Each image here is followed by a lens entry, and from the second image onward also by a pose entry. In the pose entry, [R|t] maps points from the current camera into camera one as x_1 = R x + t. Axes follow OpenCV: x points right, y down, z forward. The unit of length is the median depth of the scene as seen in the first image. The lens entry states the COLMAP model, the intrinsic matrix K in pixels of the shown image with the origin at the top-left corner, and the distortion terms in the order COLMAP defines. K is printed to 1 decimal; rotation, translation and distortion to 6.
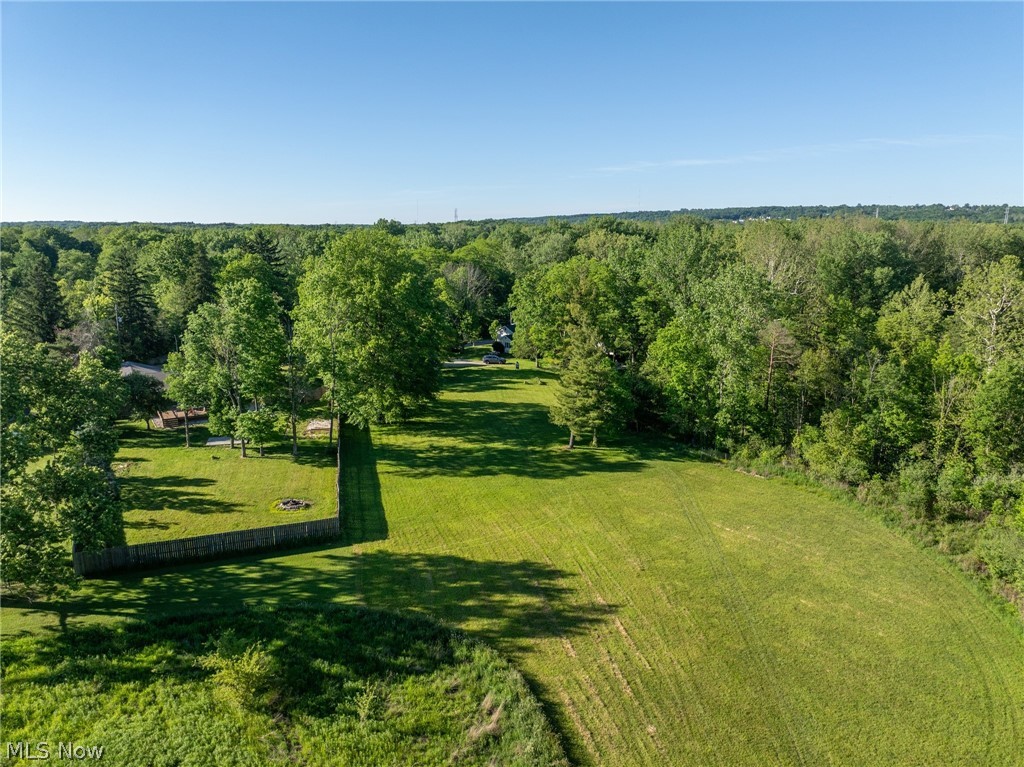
lens RADIAL K [[722.9, 0, 512.0], [0, 722.9, 383.5], [0, 0, 1]] dist [-0.029686, -0.000675]
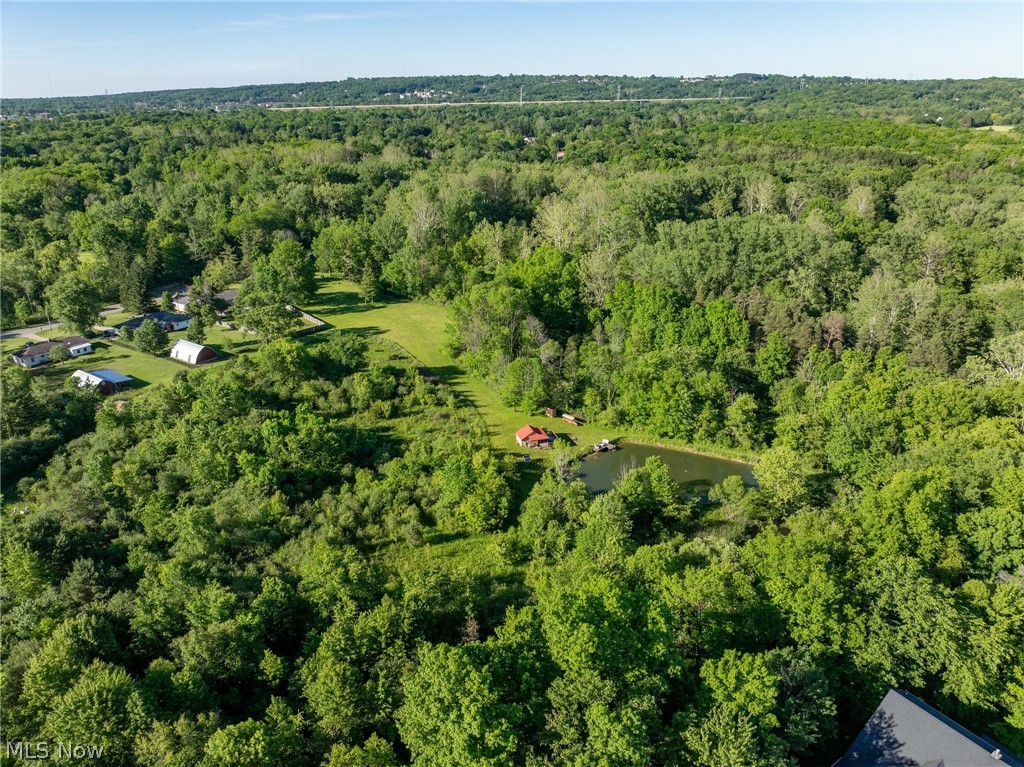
lens RADIAL K [[722.9, 0, 512.0], [0, 722.9, 383.5], [0, 0, 1]] dist [-0.029686, -0.000675]
pose [[0.907135, -0.162105, 0.388366, -0.679314], [0.091364, 0.976685, 0.194266, -0.139455], [-0.410803, -0.140742, 0.900795, -2.386627]]
